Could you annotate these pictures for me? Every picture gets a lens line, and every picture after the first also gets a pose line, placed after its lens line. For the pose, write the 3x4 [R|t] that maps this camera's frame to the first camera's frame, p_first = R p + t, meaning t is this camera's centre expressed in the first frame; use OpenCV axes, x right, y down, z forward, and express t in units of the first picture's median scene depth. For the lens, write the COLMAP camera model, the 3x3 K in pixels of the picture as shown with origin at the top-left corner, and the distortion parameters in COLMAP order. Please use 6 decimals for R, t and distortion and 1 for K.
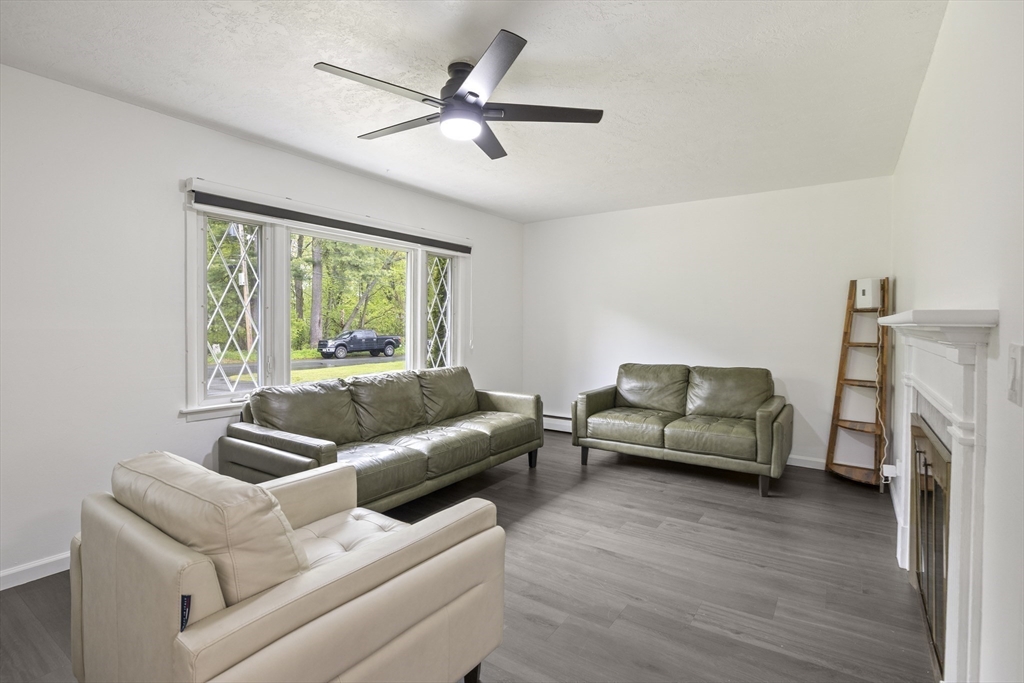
lens RADIAL K [[495.0, 0, 512.0], [0, 495.0, 318.6], [0, 0, 1]] dist [0.000266, 0.000236]
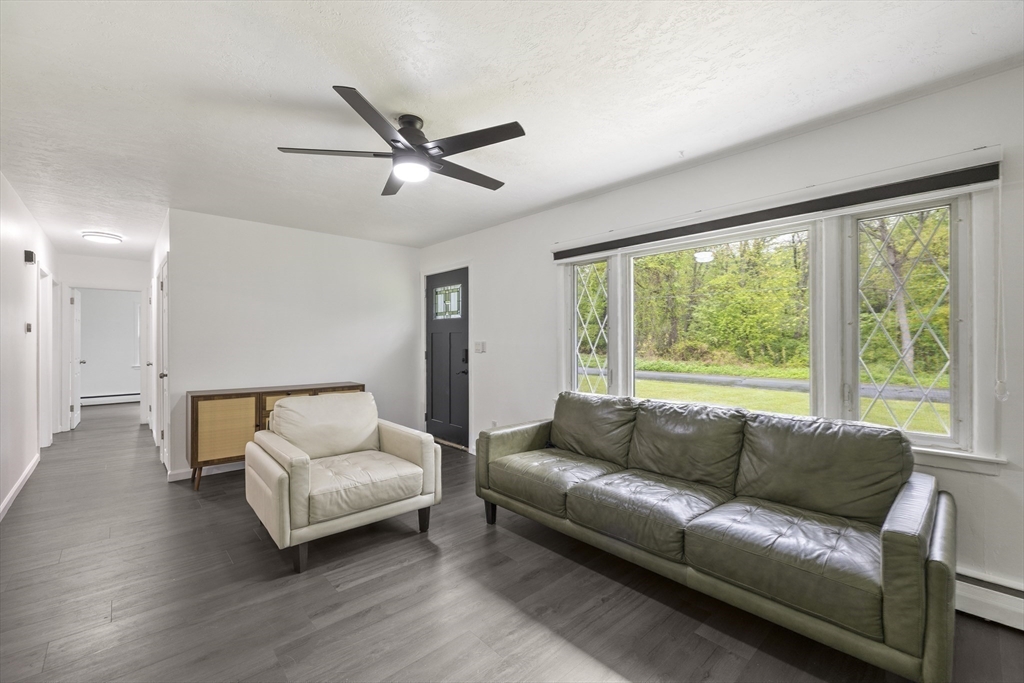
lens RADIAL K [[428.8, 0, 504.9], [0, 428.8, 337.8], [0, 0, 1]] dist [-0.002319, -0.000619]
pose [[-0.238930, -0.010391, -0.970981, 0.611660], [0.008389, 0.999883, -0.012765, 0.014378], [0.971001, -0.011196, -0.238815, 1.106624]]
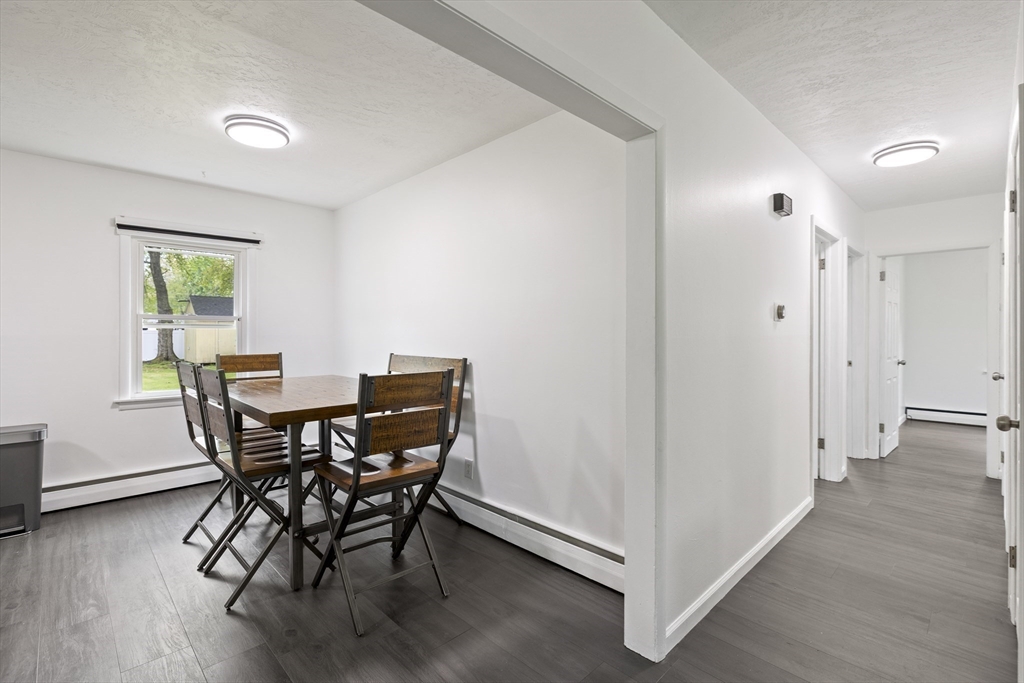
lens RADIAL K [[474.0, 0, 503.4], [0, 474.0, 338.6], [0, 0, 1]] dist [-0.001117, -0.000291]
pose [[-0.978895, -0.008123, 0.204201, 0.056302], [-0.007354, 0.999963, 0.004525, 0.007597], [-0.204230, 0.002927, -0.978919, 0.445066]]
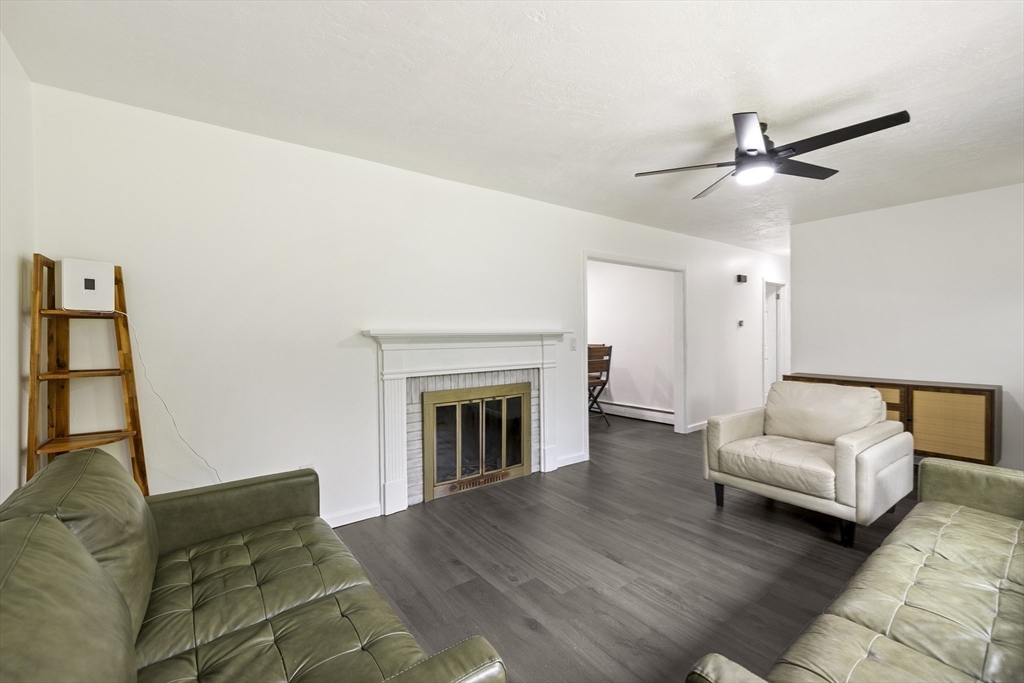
lens RADIAL K [[428.8, 0, 510.3], [0, 428.8, 341.8], [0, 0, 1]] dist [-0.002319, -0.000619]
pose [[-0.947719, -0.000700, 0.319106, 0.100695], [0.003235, 0.999925, 0.011802, 0.015142], [-0.319090, 0.012217, -0.947646, 1.687984]]
